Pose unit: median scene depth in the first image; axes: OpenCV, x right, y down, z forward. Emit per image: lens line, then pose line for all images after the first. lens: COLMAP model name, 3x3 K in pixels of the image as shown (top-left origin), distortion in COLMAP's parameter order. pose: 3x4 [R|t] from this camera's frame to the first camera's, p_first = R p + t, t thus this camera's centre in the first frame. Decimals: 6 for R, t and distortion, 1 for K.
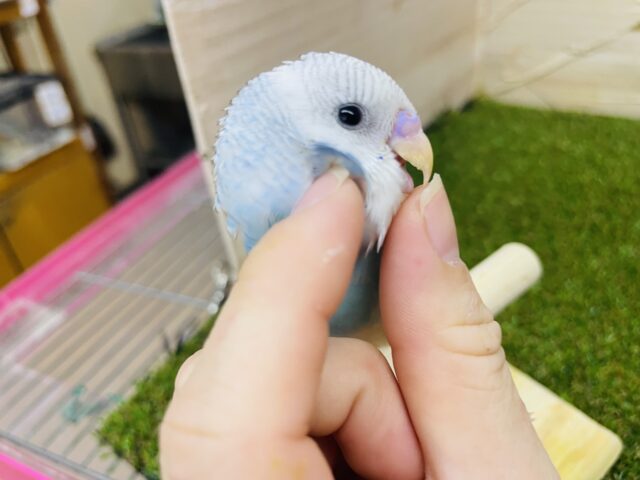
lens RADIAL K [[502.4, 0, 320.0], [0, 502.4, 240.0], [0, 0, 1]] dist [0.083960, -0.161691]
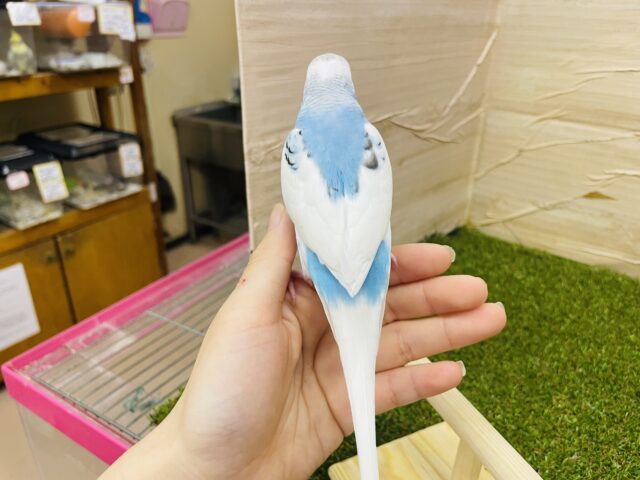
lens RADIAL K [[502.4, 0, 320.0], [0, 502.4, 240.0], [0, 0, 1]] dist [0.083960, -0.161691]
pose [[0.984614, 0.157724, -0.075221, 0.054372], [-0.166844, 0.976504, -0.136392, -0.011721], [0.051941, 0.146844, 0.987795, -0.310708]]
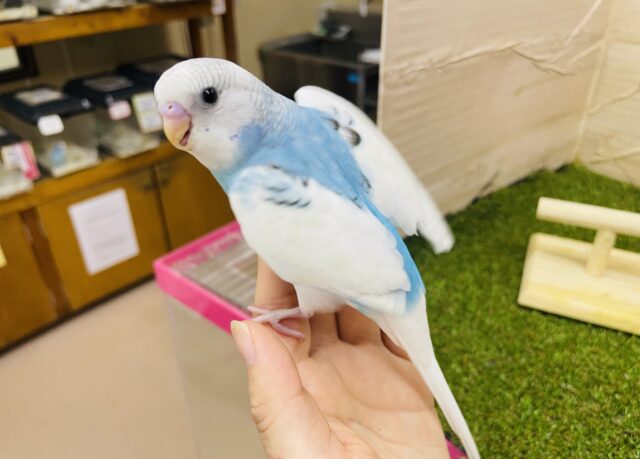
lens RADIAL K [[513.6, 0, 321.5], [0, 513.6, 247.6], [0, 0, 1]] dist [-0.001936, -0.014987]
pose [[0.958192, 0.223593, -0.178533, -0.020926], [-0.225476, 0.974198, 0.009939, 0.061830], [0.176149, 0.030731, 0.983884, -0.412161]]
